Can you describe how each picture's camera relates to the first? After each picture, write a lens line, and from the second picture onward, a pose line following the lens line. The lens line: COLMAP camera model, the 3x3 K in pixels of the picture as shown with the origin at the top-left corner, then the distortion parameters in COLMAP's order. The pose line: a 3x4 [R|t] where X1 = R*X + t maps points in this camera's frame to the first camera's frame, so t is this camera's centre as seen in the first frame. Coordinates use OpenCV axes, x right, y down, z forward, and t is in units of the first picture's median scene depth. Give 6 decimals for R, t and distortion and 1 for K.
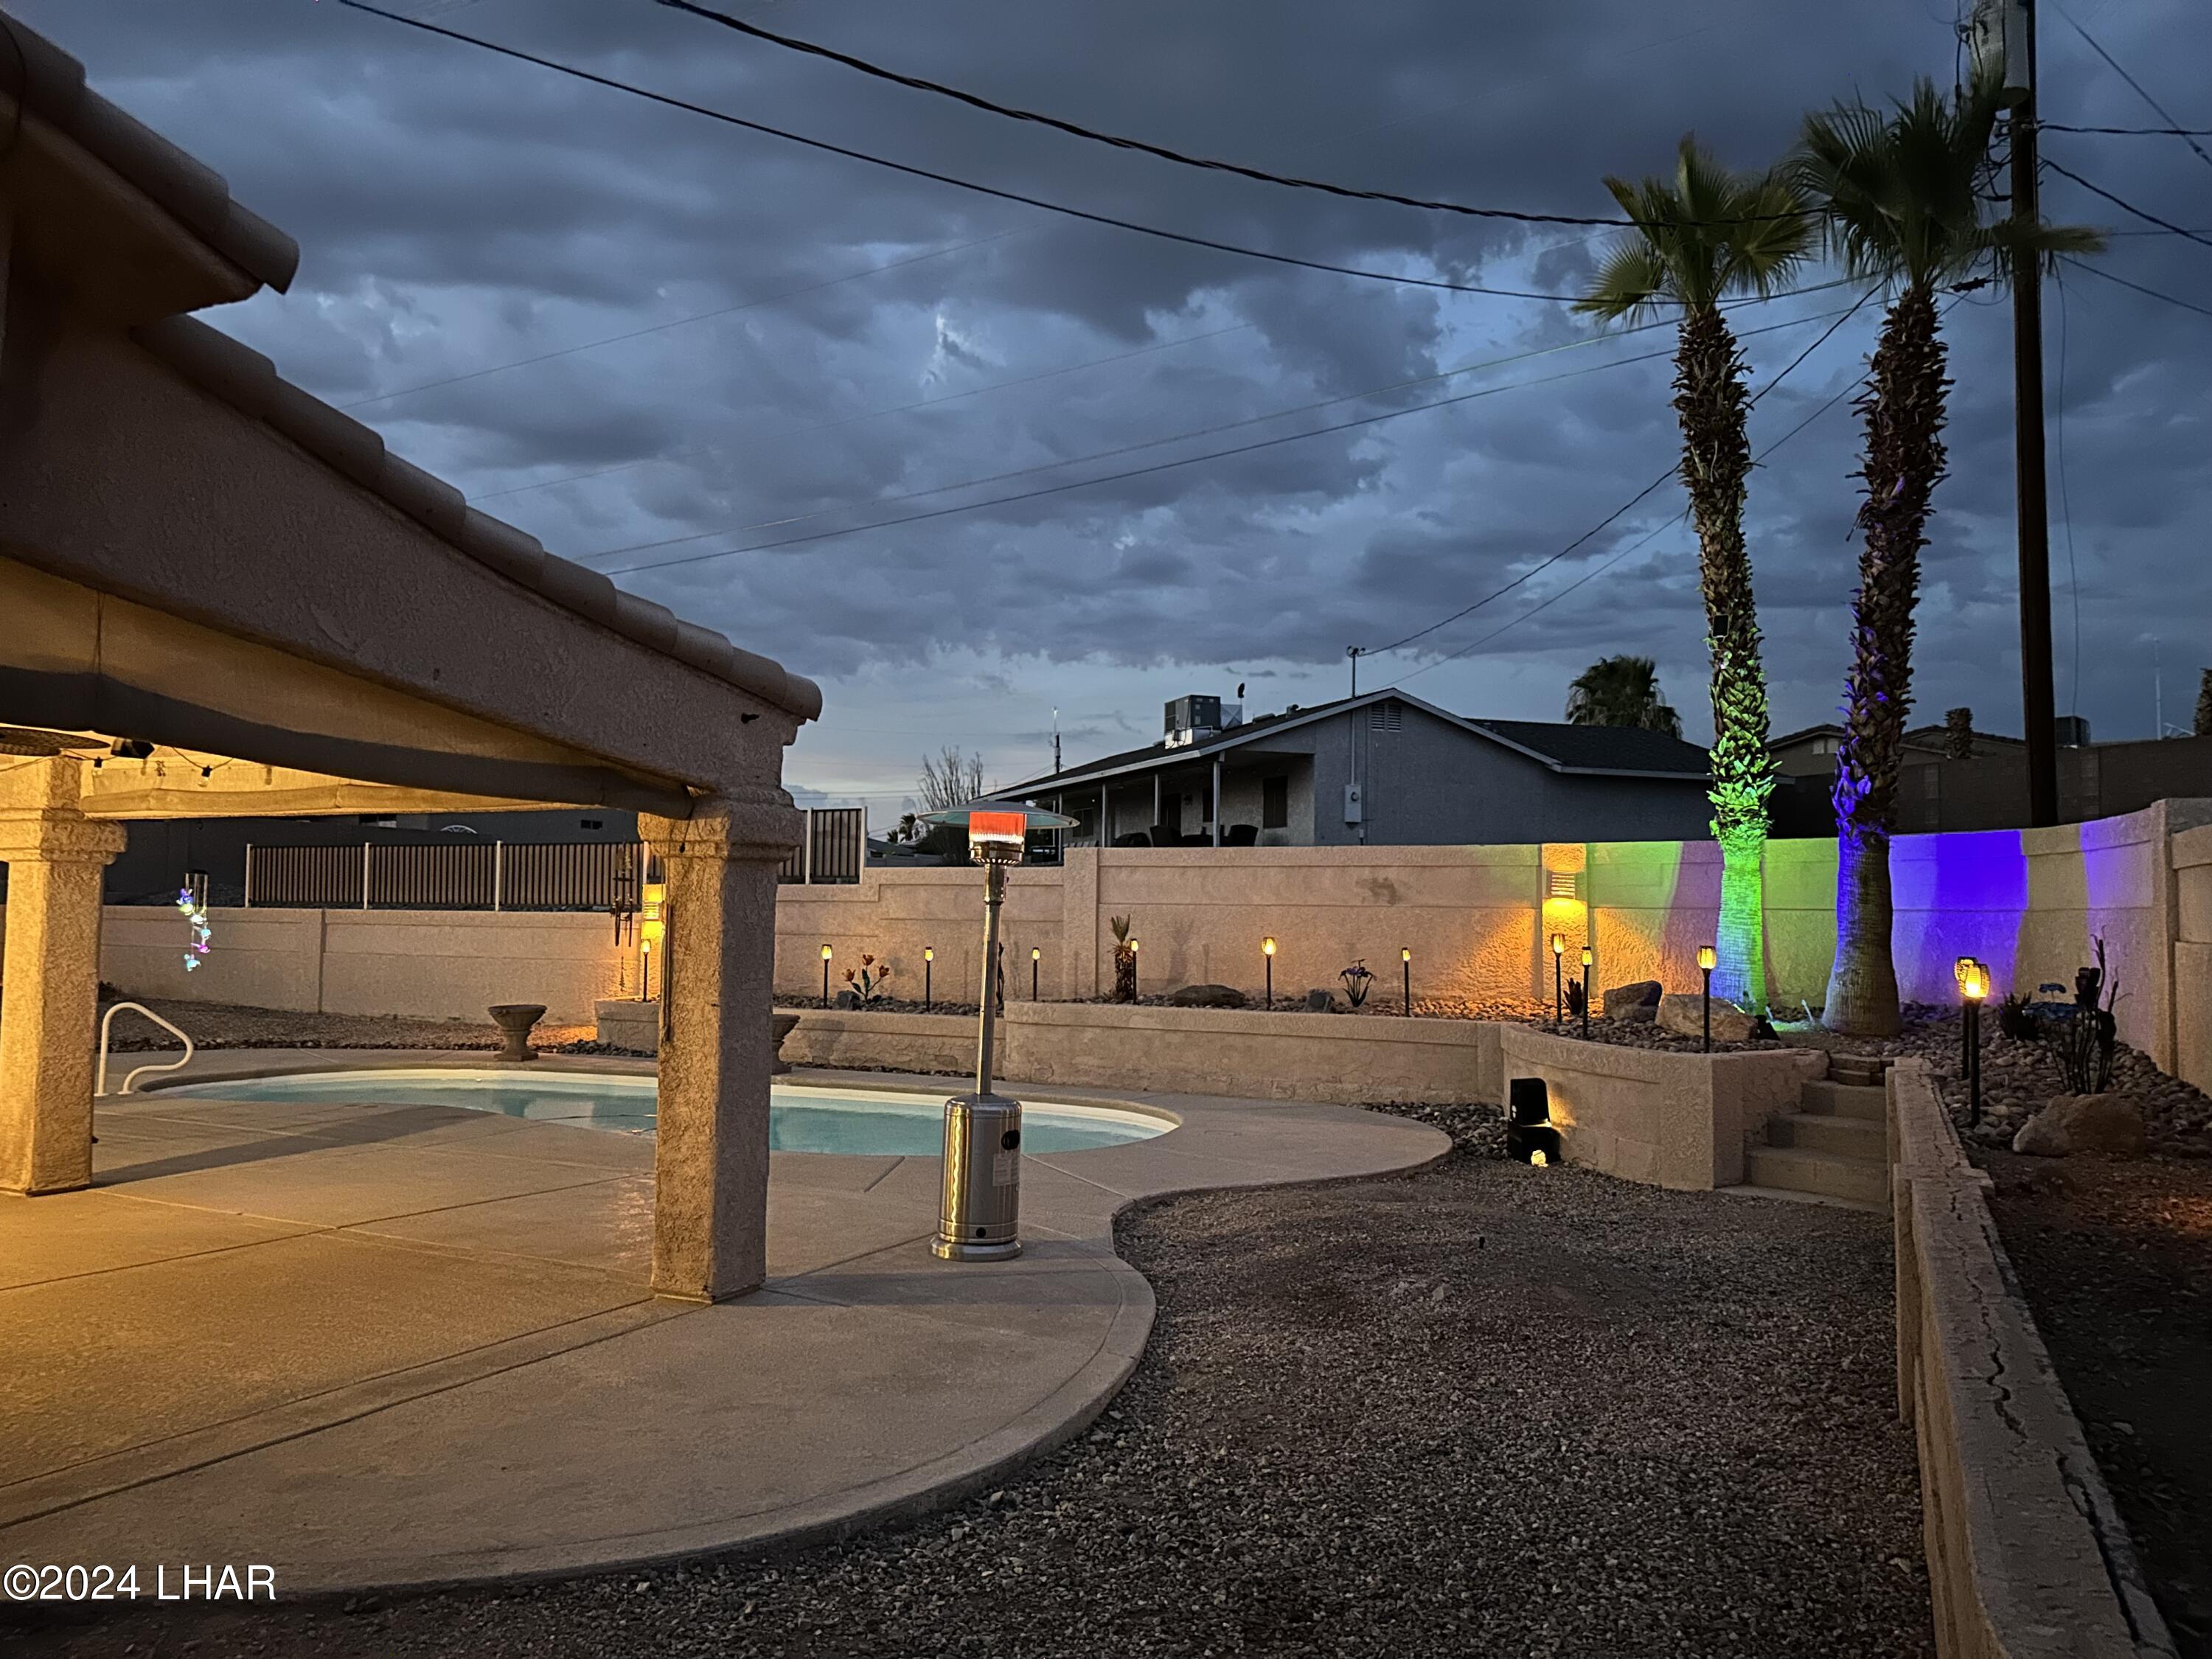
lens RADIAL K [[1571.9, 0, 1057.5], [0, 1571.9, 827.5], [0, 0, 1]] dist [0.083292, -0.111879]
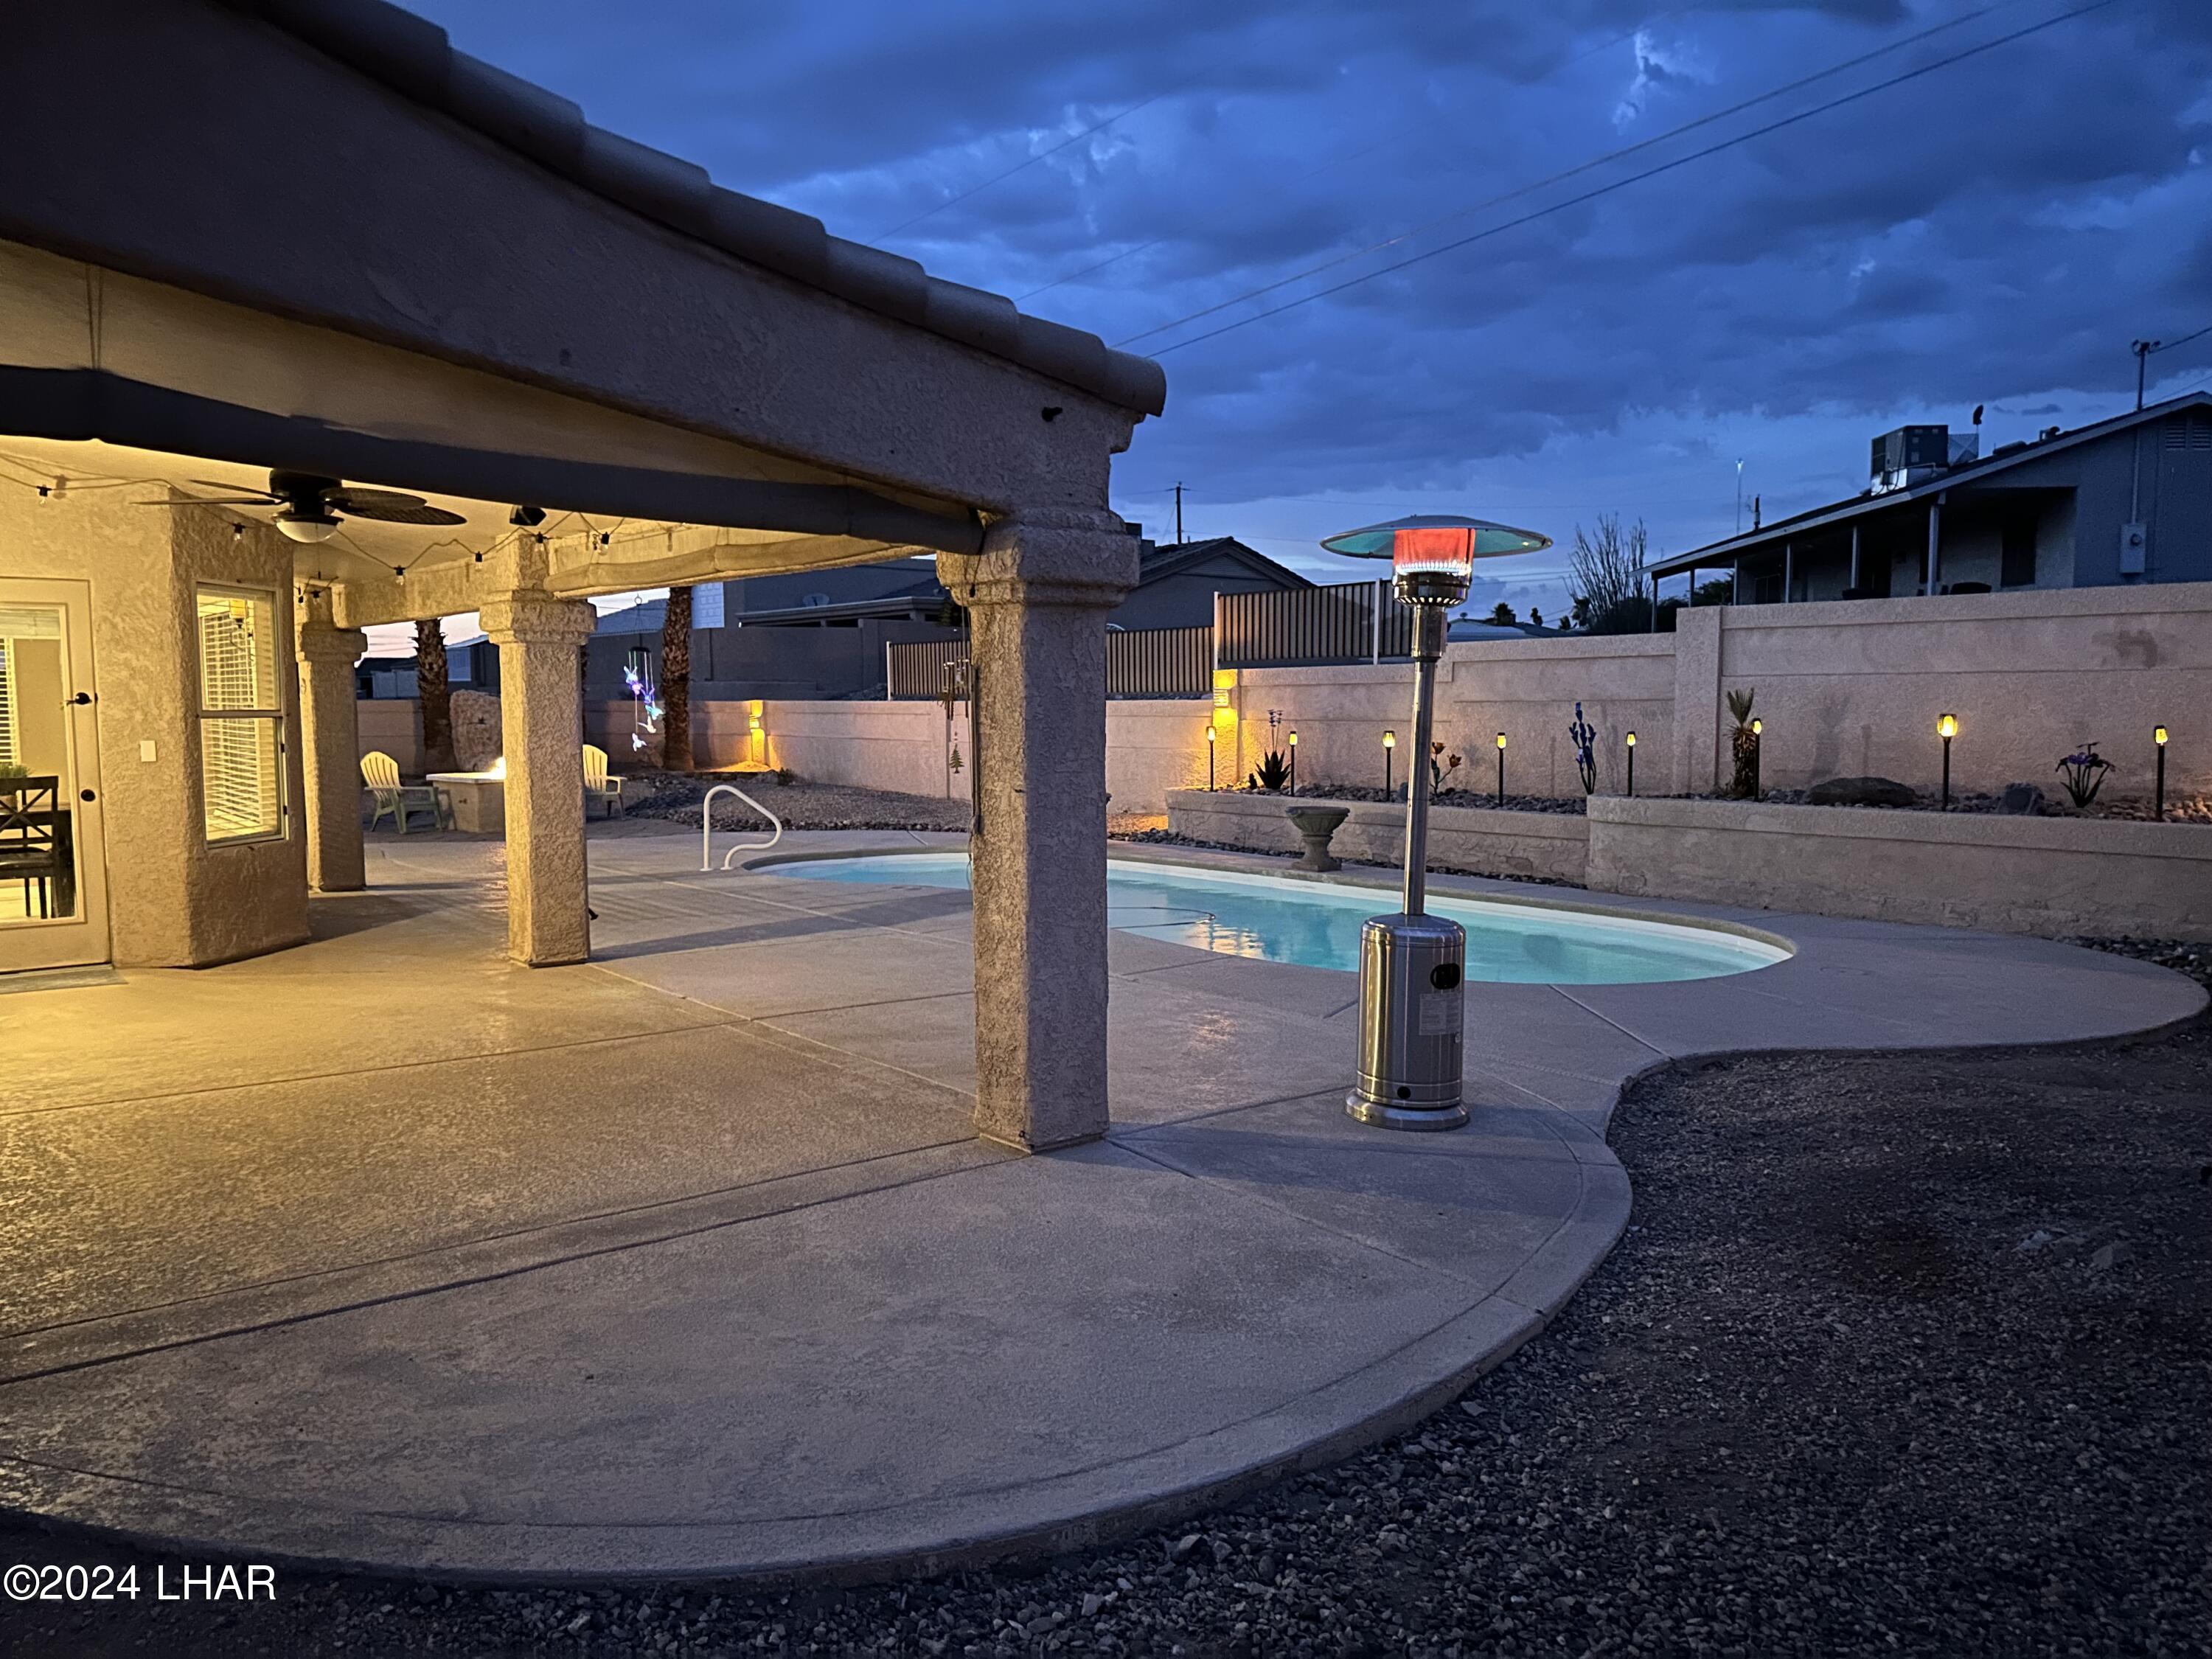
lens RADIAL K [[1544.7, 0, 1093.0], [0, 1544.7, 818.6], [0, 0, 1]] dist [0.114589, -0.172124]
pose [[0.916495, 0.017203, -0.399676, 0.083859], [0.032608, 0.992538, 0.117495, 0.024477], [0.398715, -0.120716, 0.909095, 0.207668]]
